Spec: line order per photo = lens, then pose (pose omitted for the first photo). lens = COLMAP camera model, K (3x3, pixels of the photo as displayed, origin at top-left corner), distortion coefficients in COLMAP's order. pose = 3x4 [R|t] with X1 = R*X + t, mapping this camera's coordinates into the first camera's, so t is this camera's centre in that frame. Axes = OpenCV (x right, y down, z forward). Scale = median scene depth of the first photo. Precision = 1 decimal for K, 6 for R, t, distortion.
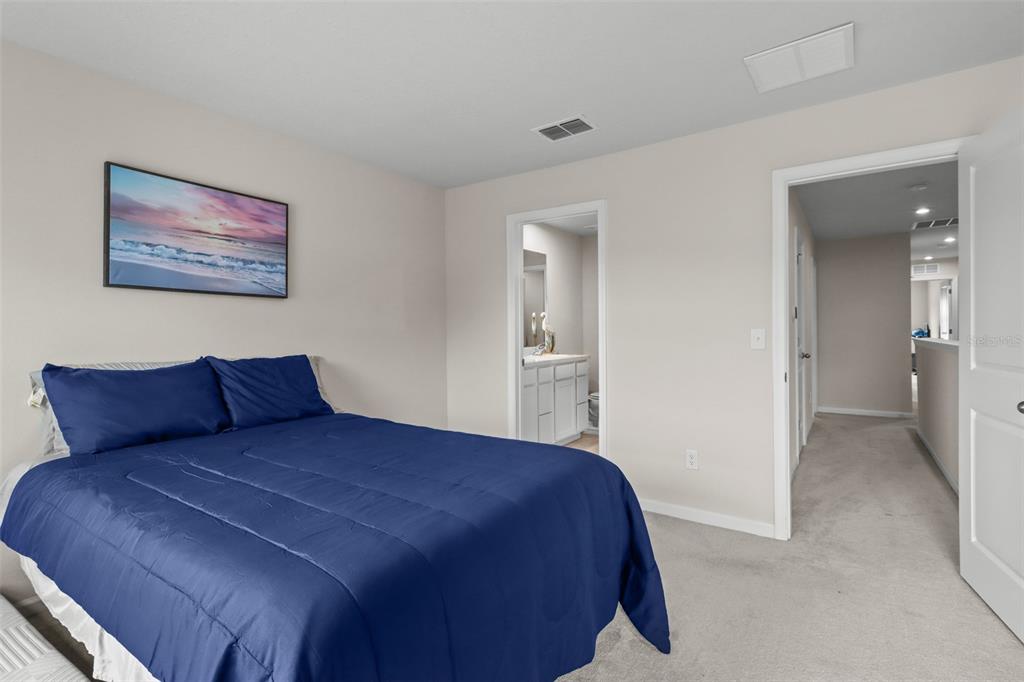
lens RADIAL K [[487.8, 0, 510.6], [0, 487.8, 337.8], [0, 0, 1]] dist [-0.011095, -0.006808]
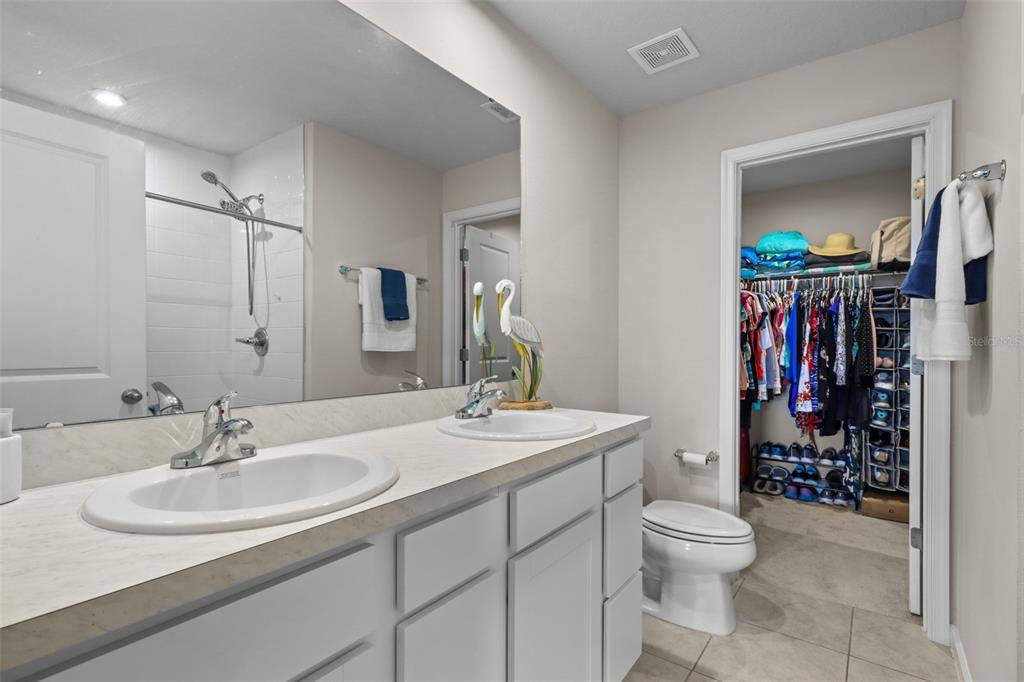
lens RADIAL K [[487.8, 0, 513.0], [0, 487.8, 343.2], [0, 0, 1]] dist [-0.011095, -0.006808]
pose [[0.998934, 0.015036, -0.043650, 0.087558], [-0.015159, 0.999882, -0.002478, -0.009225], [0.043608, 0.003137, 0.999044, 0.674067]]
